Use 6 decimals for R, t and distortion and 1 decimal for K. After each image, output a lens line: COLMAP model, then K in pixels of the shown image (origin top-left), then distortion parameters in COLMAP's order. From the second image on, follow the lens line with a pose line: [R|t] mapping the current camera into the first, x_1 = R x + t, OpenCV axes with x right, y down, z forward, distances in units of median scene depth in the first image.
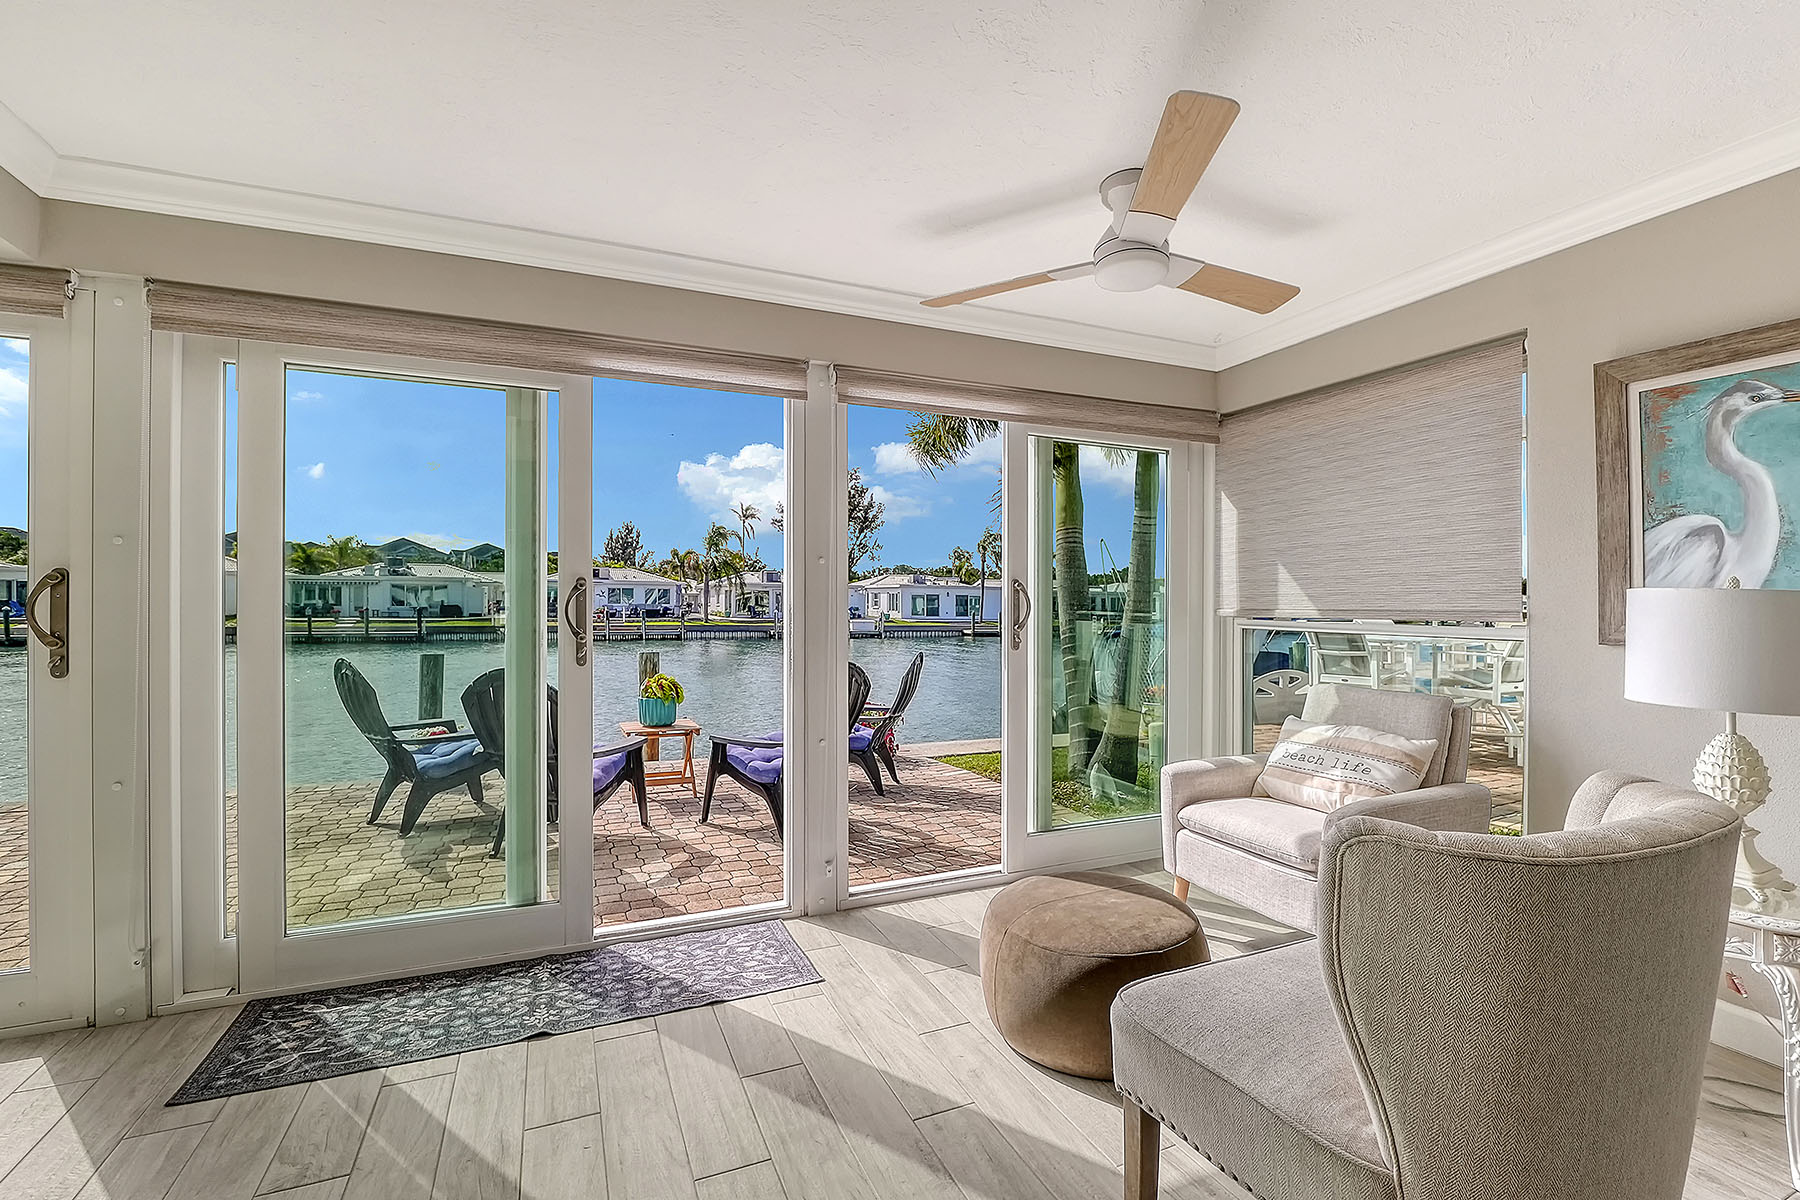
lens RADIAL K [[792.3, 0, 900.0], [0, 792.3, 600.0], [0, 0, 1]] dist [-0.011758, -0.000107]
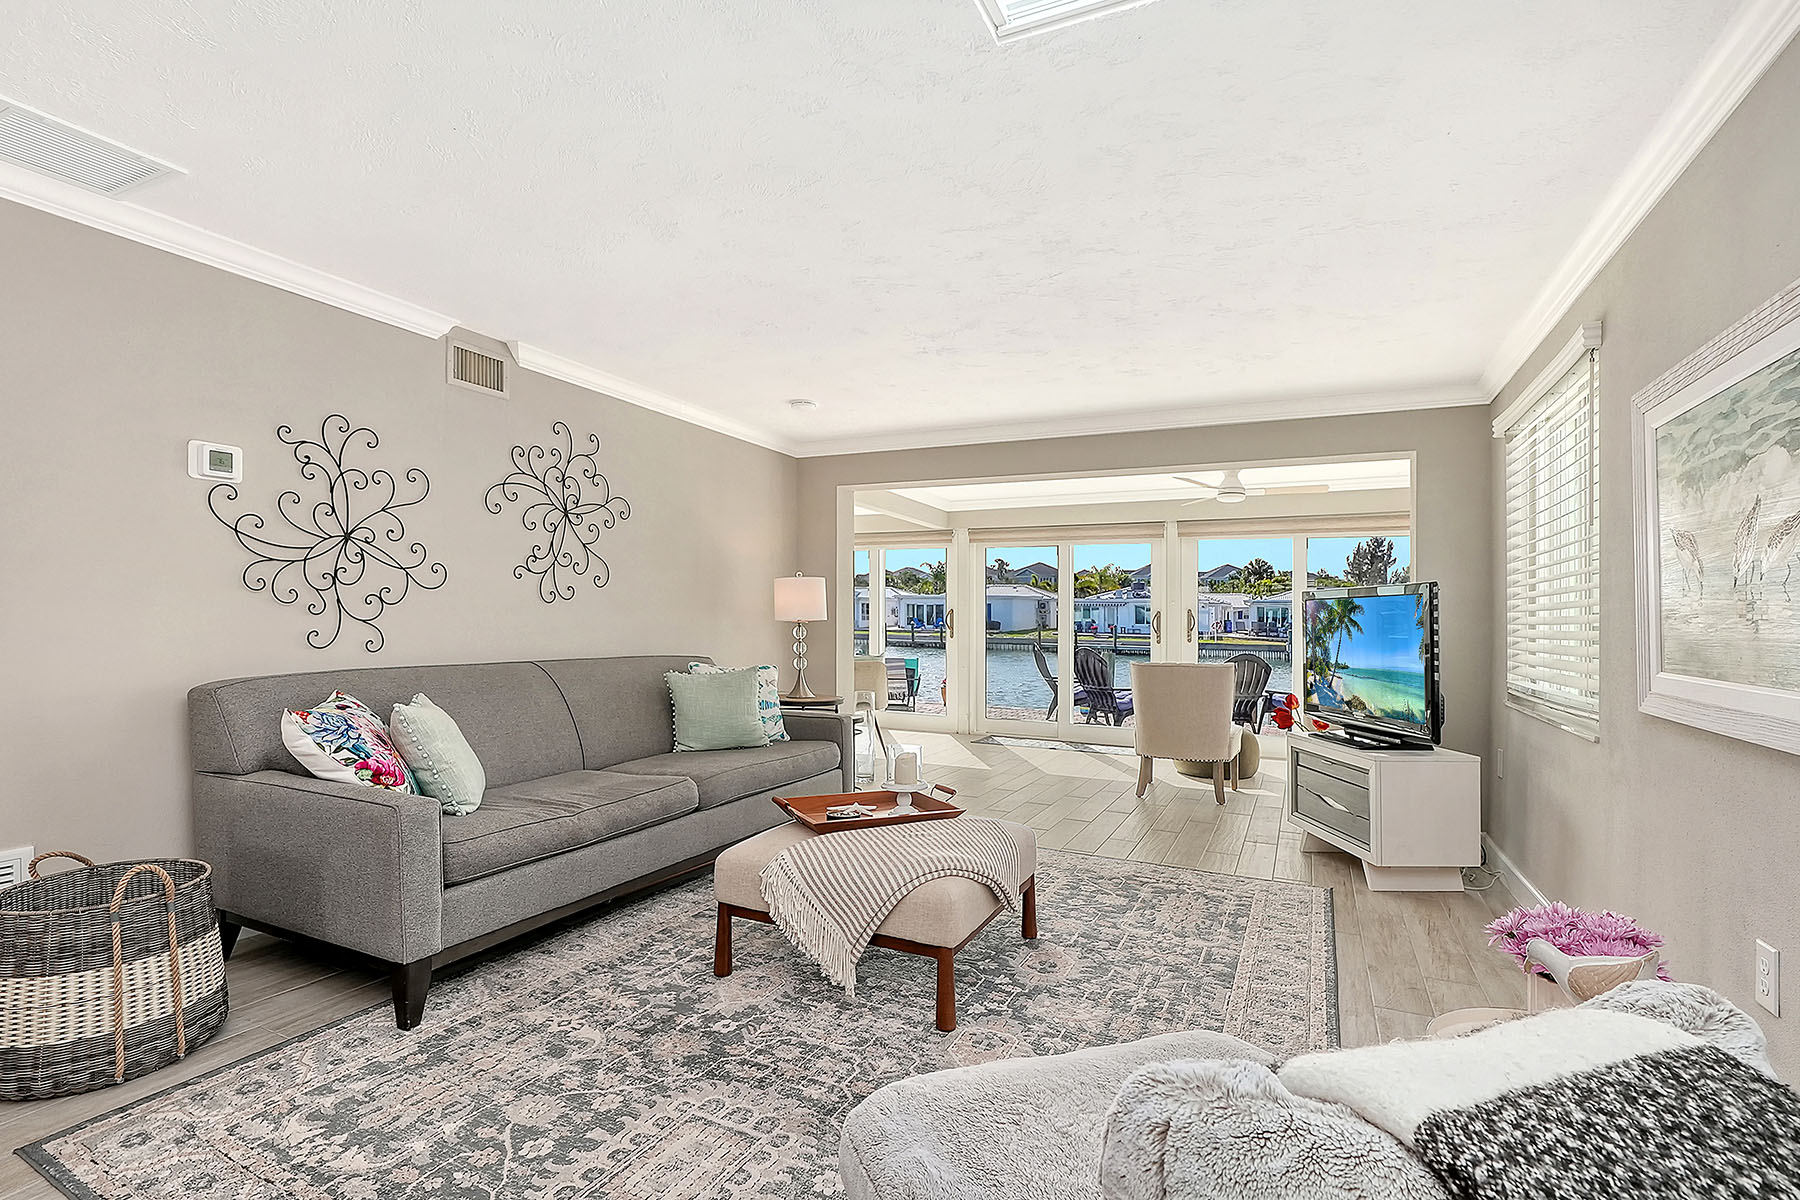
lens RADIAL K [[836.8, 0, 893.9], [0, 836.8, 612.5], [0, 0, 1]] dist [-0.008440, 0.000060]
pose [[0.644128, 0.000872, -0.764917, 0.076518], [-0.008311, 0.999948, -0.005859, 0.000242], [0.764873, 0.010131, 0.644102, -0.075501]]
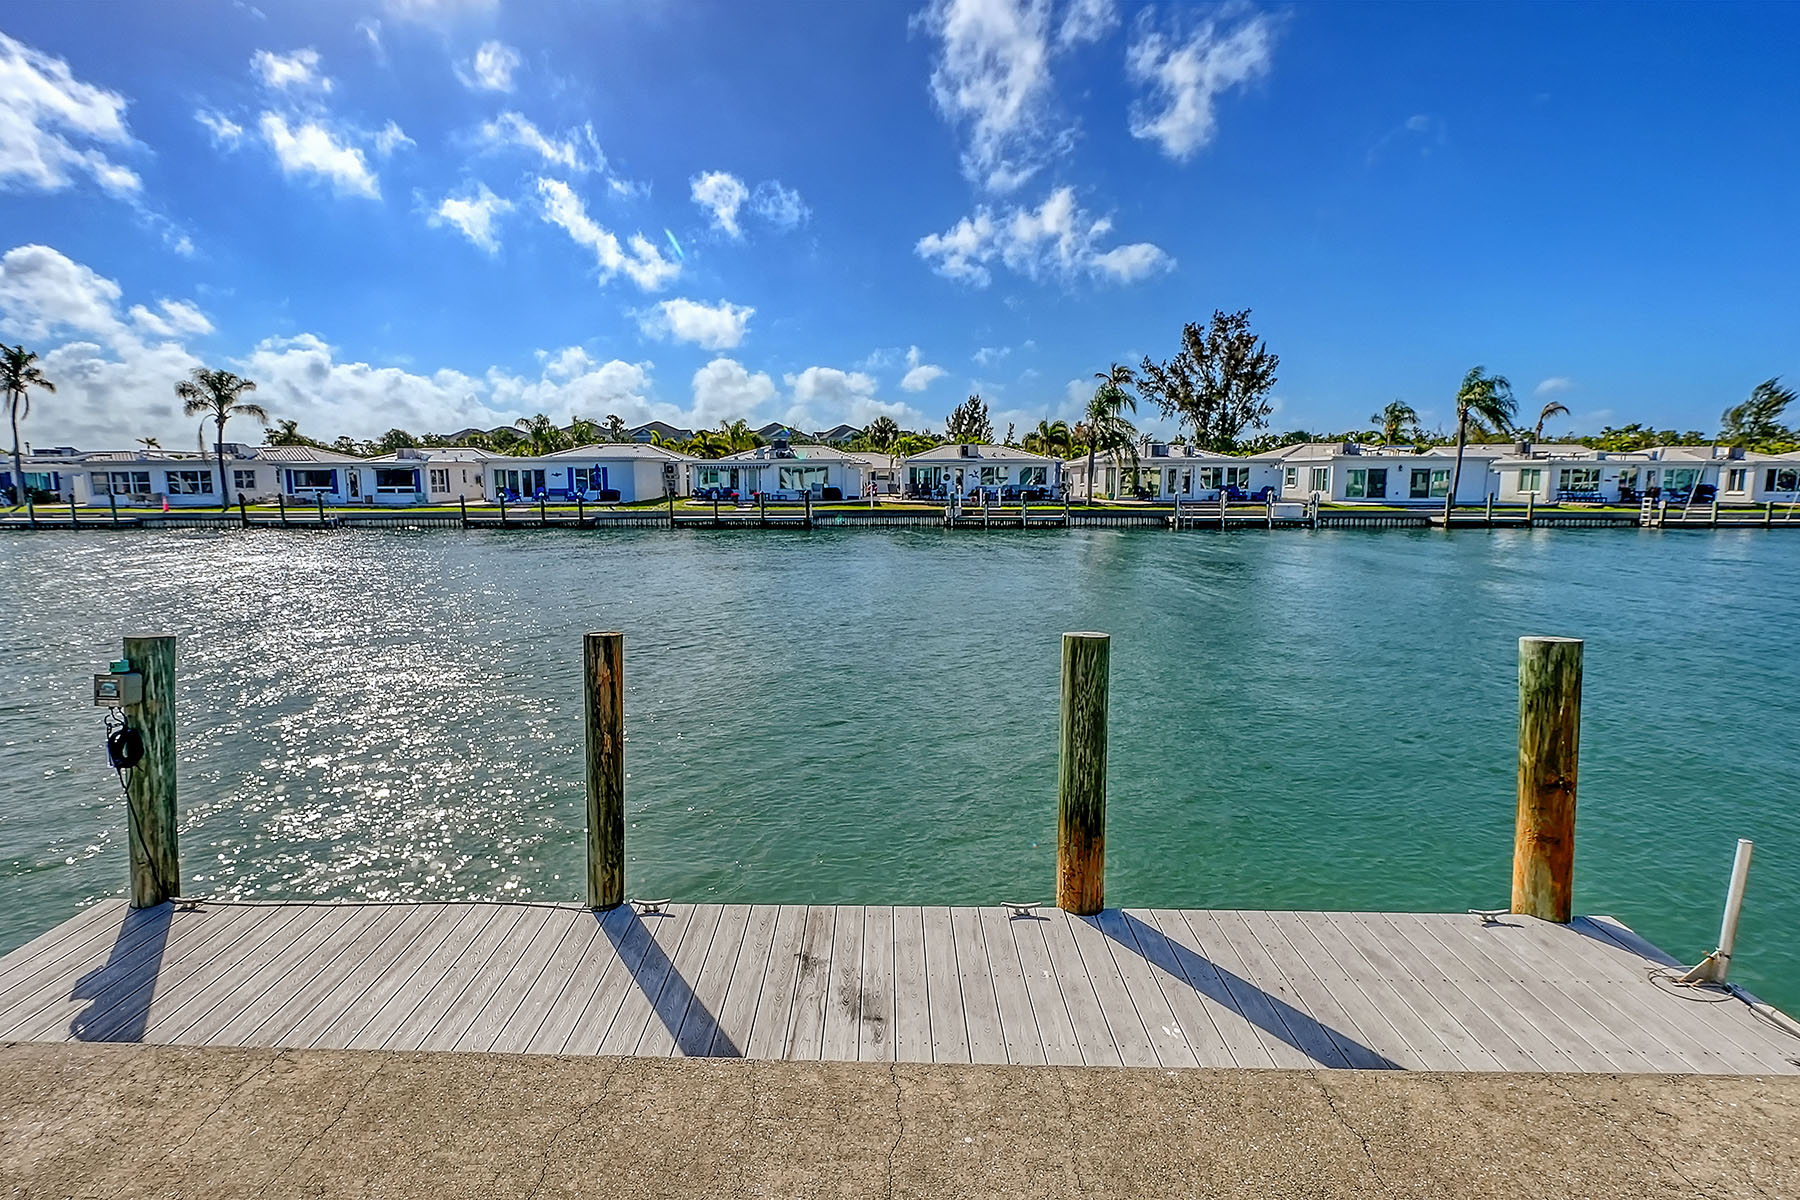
lens RADIAL K [[813.1, 0, 833.9], [0, 813.1, 623.3], [0, 0, 1]] dist [-0.010291, -0.000168]
pose [[0.884824, 0.070070, -0.460626, -0.088938], [0.012328, 0.984760, 0.173482, -0.003048], [0.465762, -0.159180, 0.870476, 0.095484]]
